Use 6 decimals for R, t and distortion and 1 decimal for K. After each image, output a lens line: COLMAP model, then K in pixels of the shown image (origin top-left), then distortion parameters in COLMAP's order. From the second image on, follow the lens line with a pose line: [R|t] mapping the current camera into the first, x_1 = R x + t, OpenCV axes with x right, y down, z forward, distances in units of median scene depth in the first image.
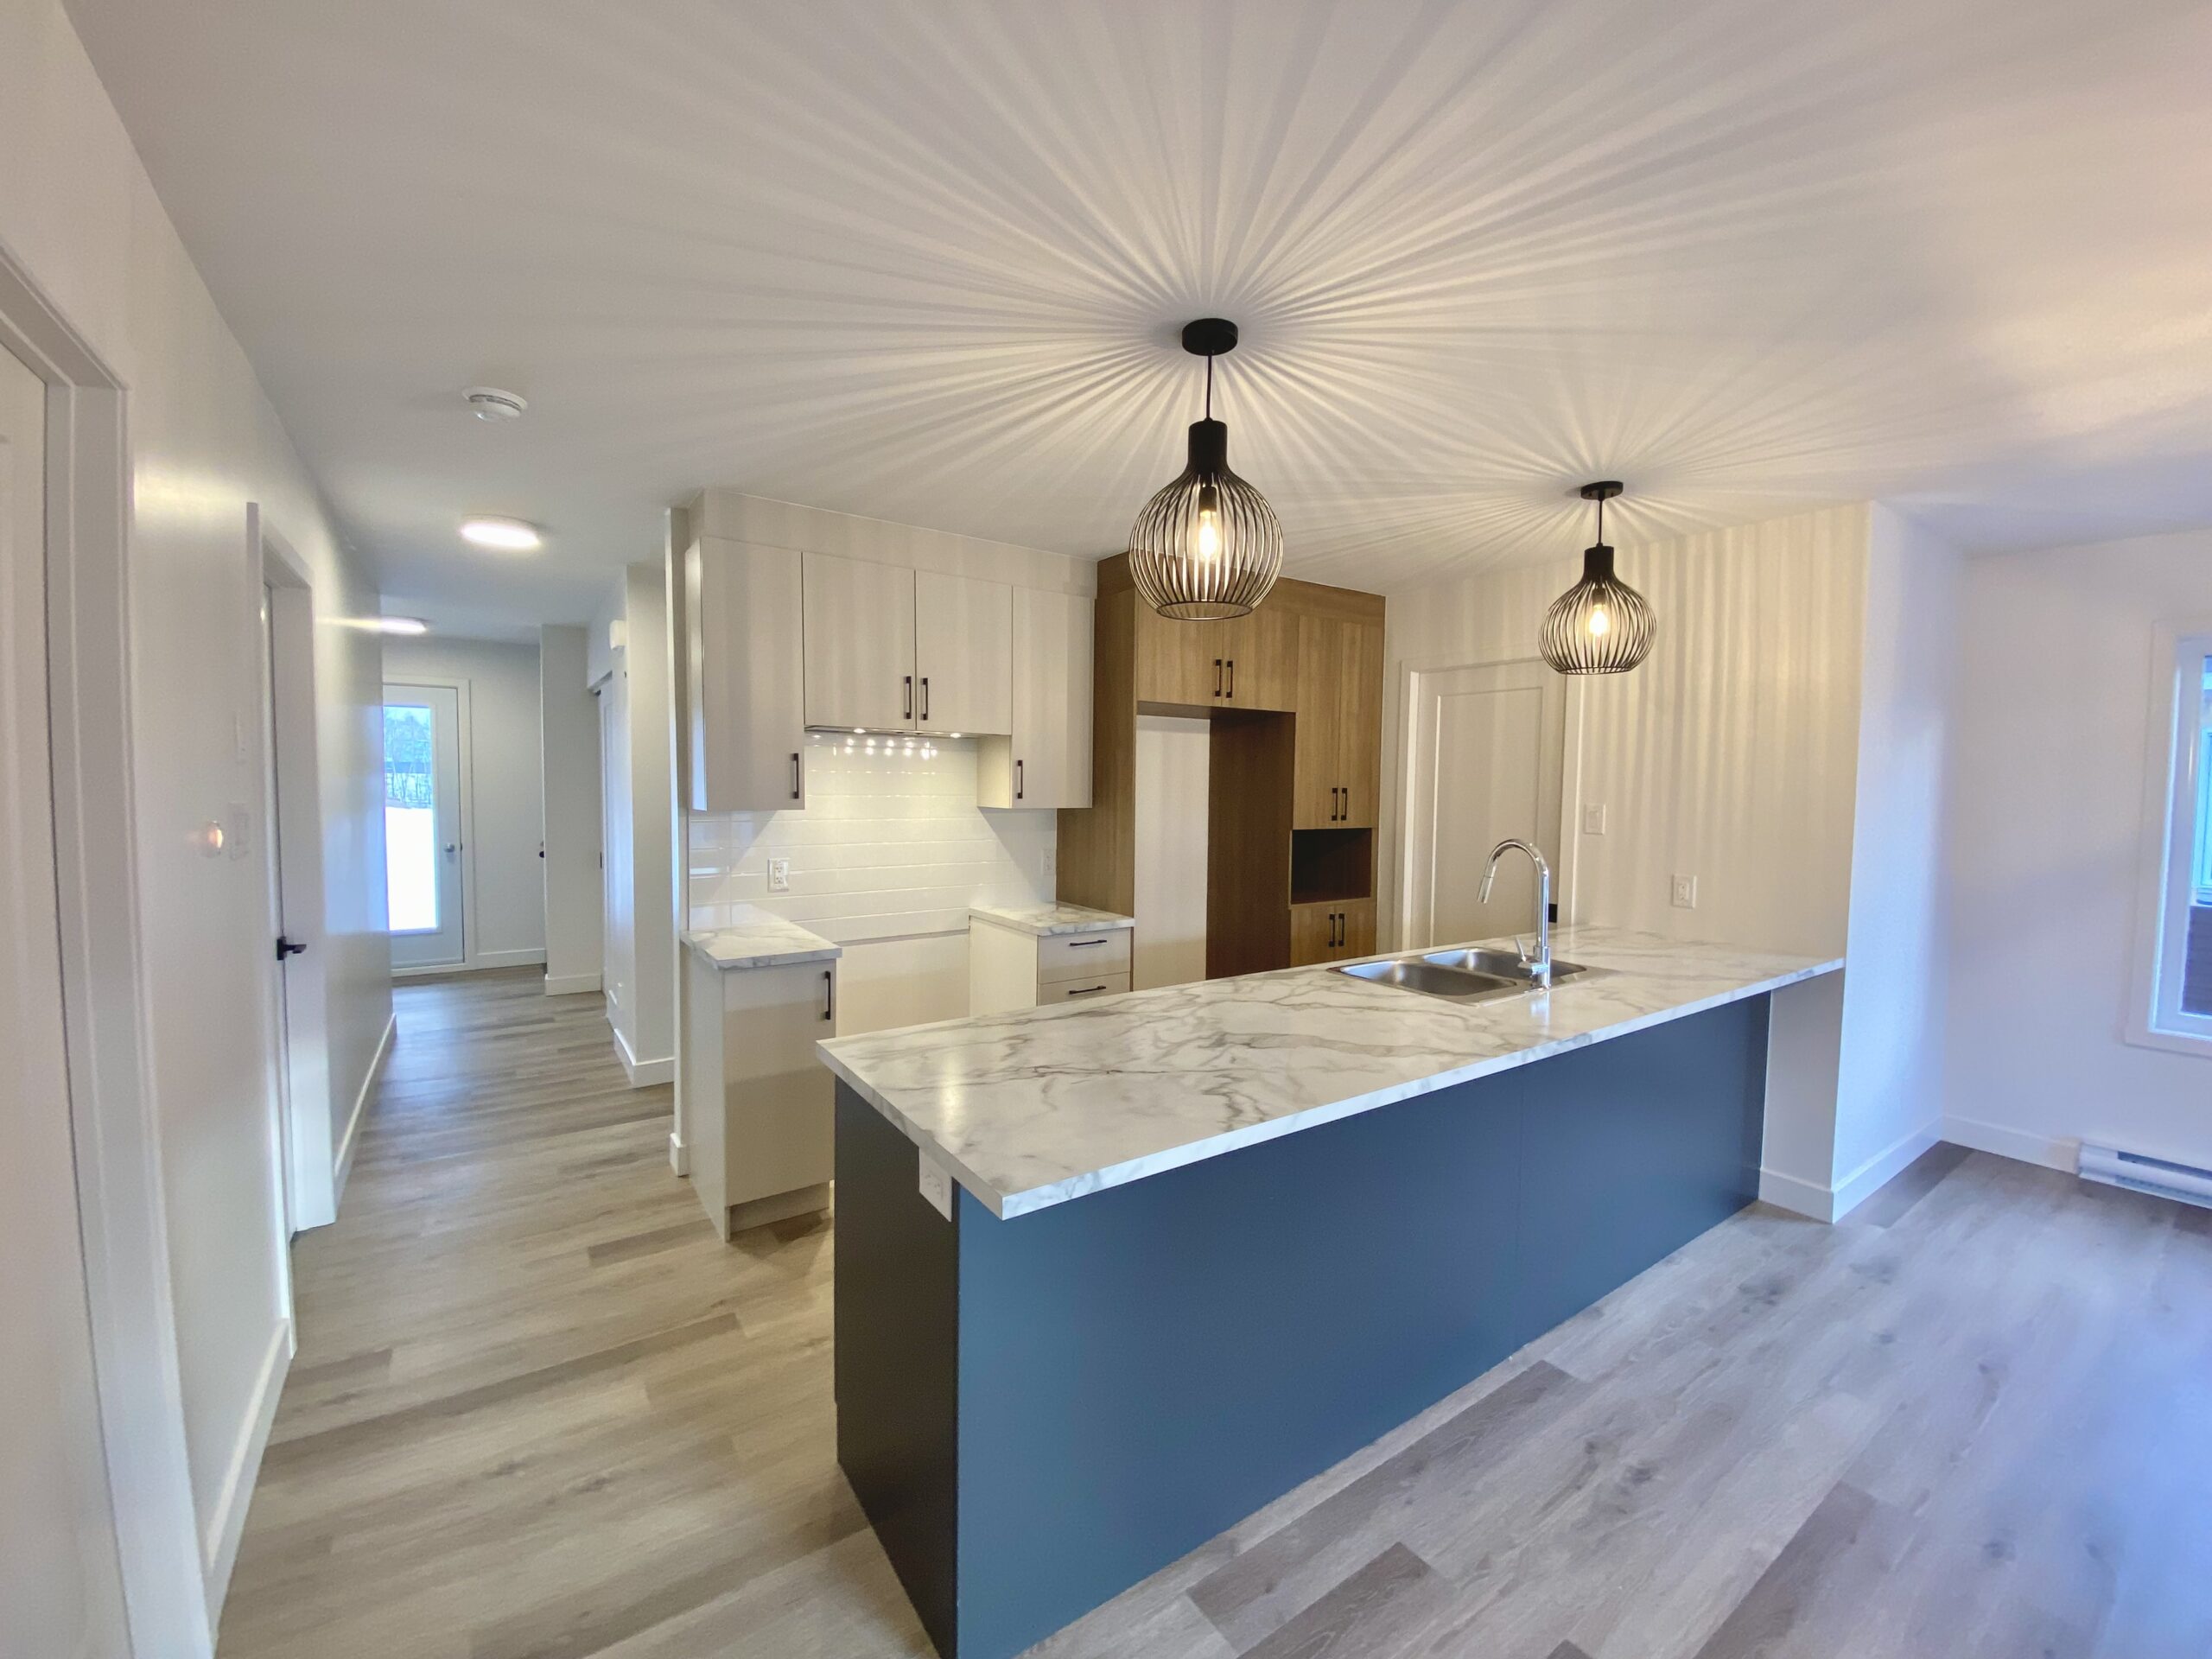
lens RADIAL K [[911.1, 0, 1114.8], [0, 911.1, 816.1], [0, 0, 1]] dist [-0.008507, -0.004796]
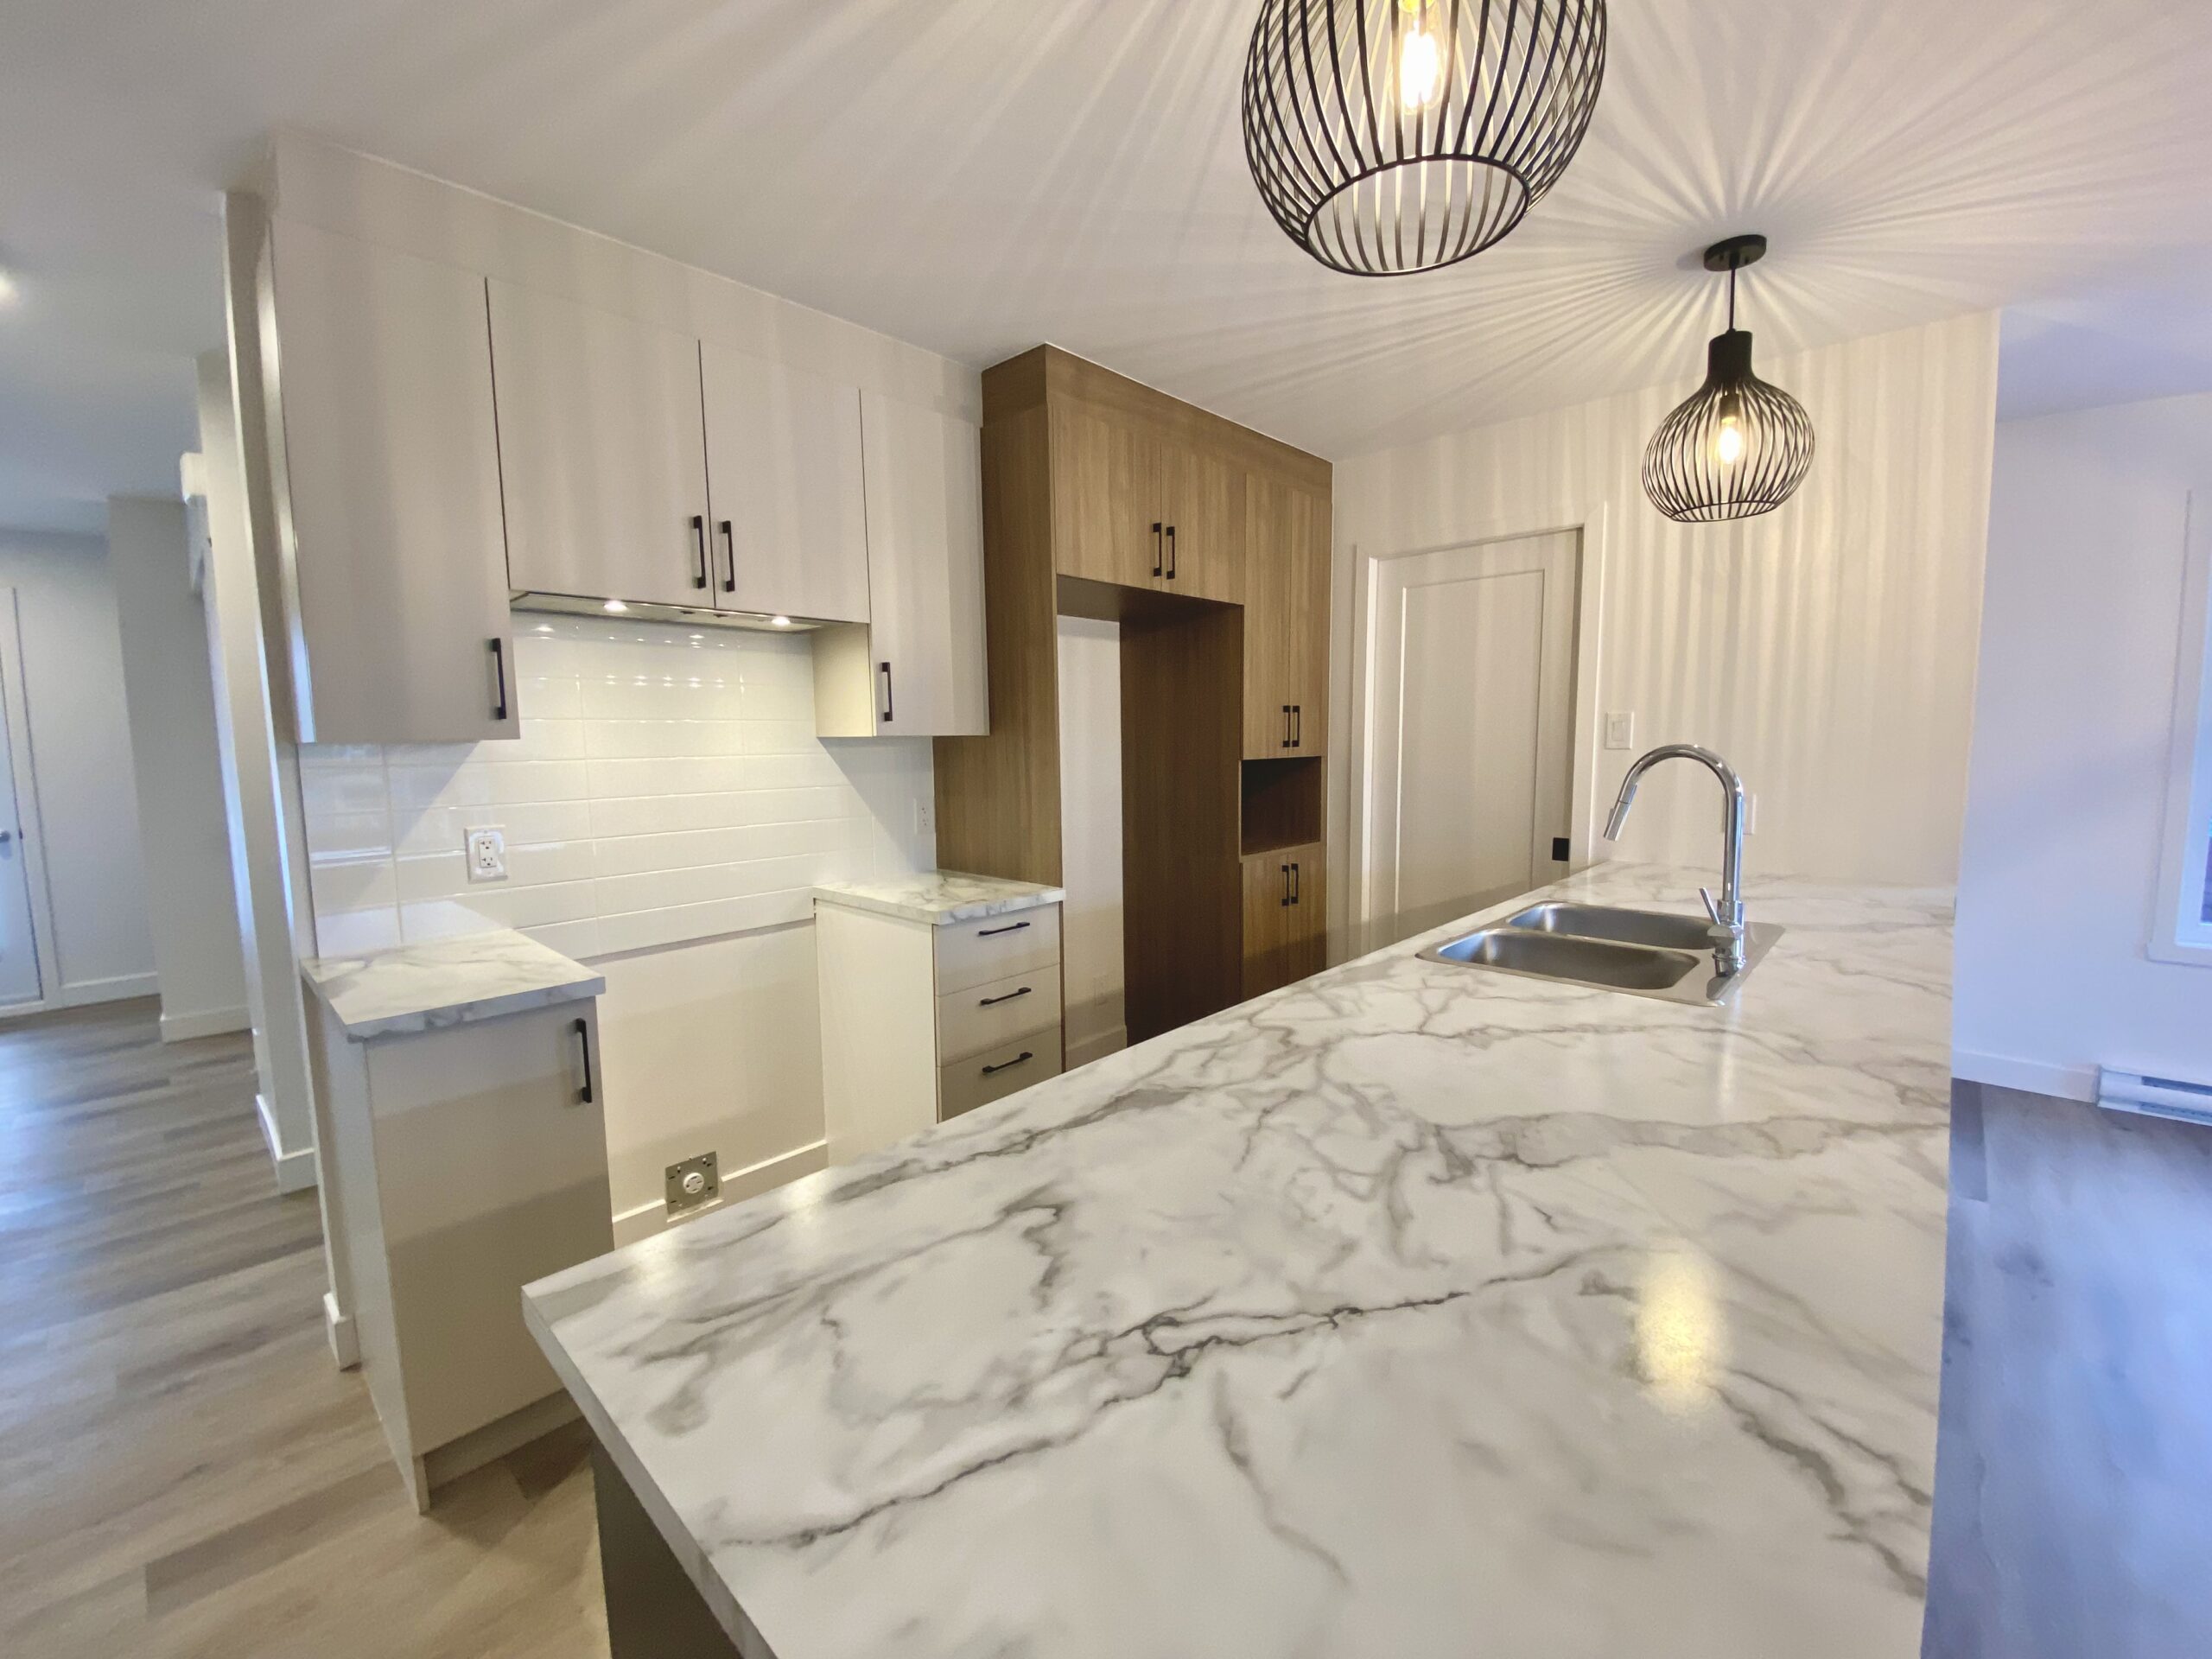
lens RADIAL K [[911.1, 0, 1120.6], [0, 911.1, 829.0], [0, 0, 1]] dist [-0.008507, -0.004796]
pose [[0.976982, -0.047463, 0.207973, -0.087606], [0.033608, 0.997005, 0.069658, 0.021490], [-0.210656, -0.061066, 0.975651, 0.341286]]
